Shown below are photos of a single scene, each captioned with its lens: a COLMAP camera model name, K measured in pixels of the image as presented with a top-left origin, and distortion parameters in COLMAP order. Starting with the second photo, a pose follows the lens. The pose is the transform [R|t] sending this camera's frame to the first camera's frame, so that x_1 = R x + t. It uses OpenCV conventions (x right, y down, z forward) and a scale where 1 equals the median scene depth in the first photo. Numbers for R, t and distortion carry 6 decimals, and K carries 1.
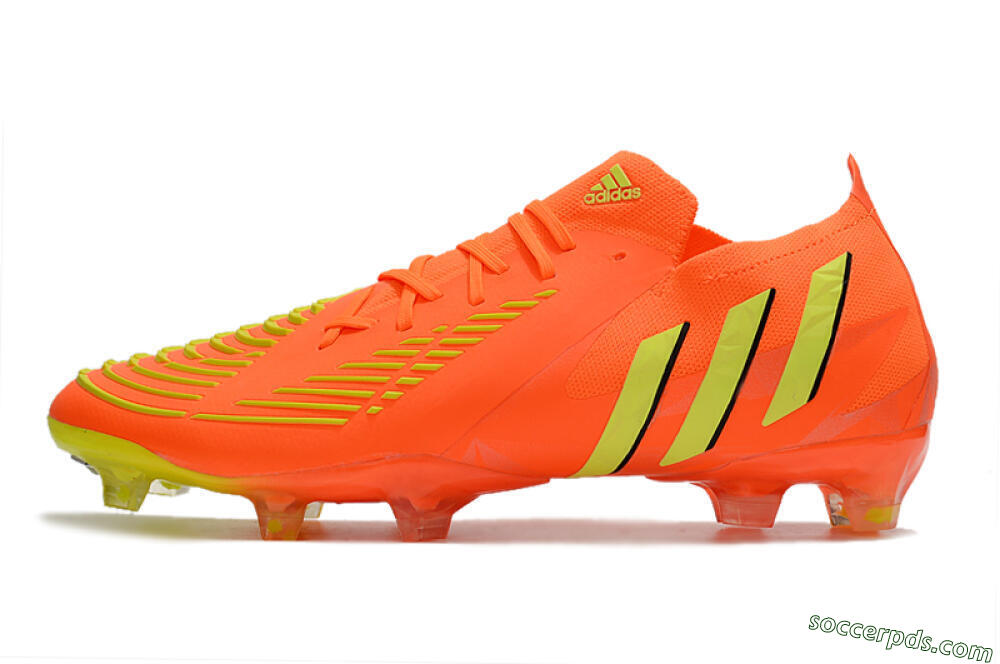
lens RADIAL K [[1010.0, 0, 500.0], [0, 1010.0, 332.0], [0, 0, 1]] dist [0.001364, 0.000945]
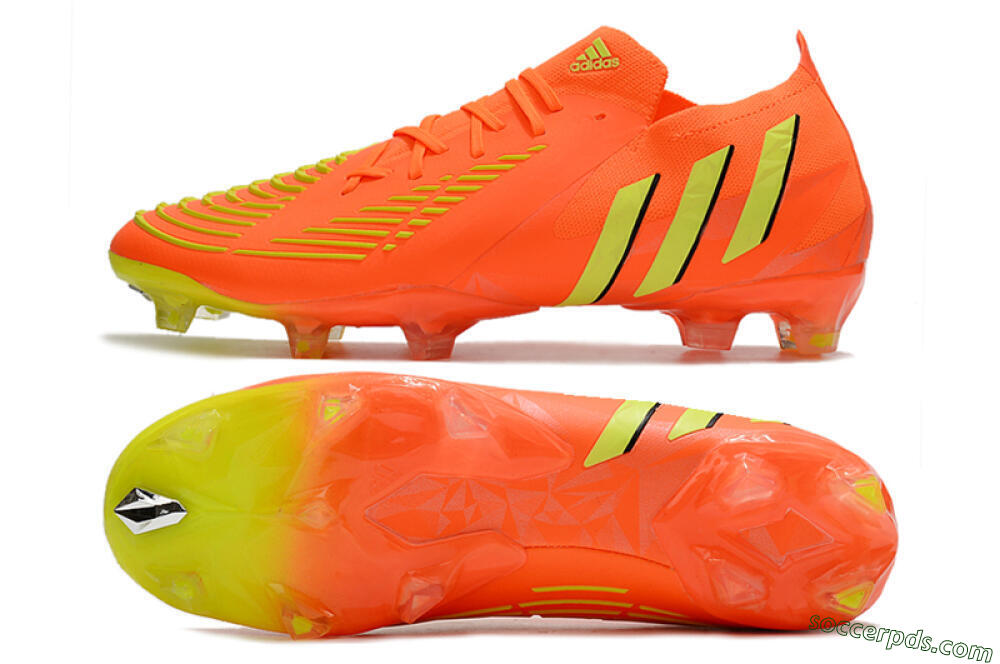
lens RADIAL K [[1010.0, 0, 500.0], [0, 1010.0, 332.0], [0, 0, 1]] dist [0.001364, 0.000945]
pose [[0.999974, 0.006229, 0.003705, -0.000216], [-0.006742, 0.987111, 0.159893, -0.014002], [-0.002662, -0.159914, 0.987127, -0.172479]]
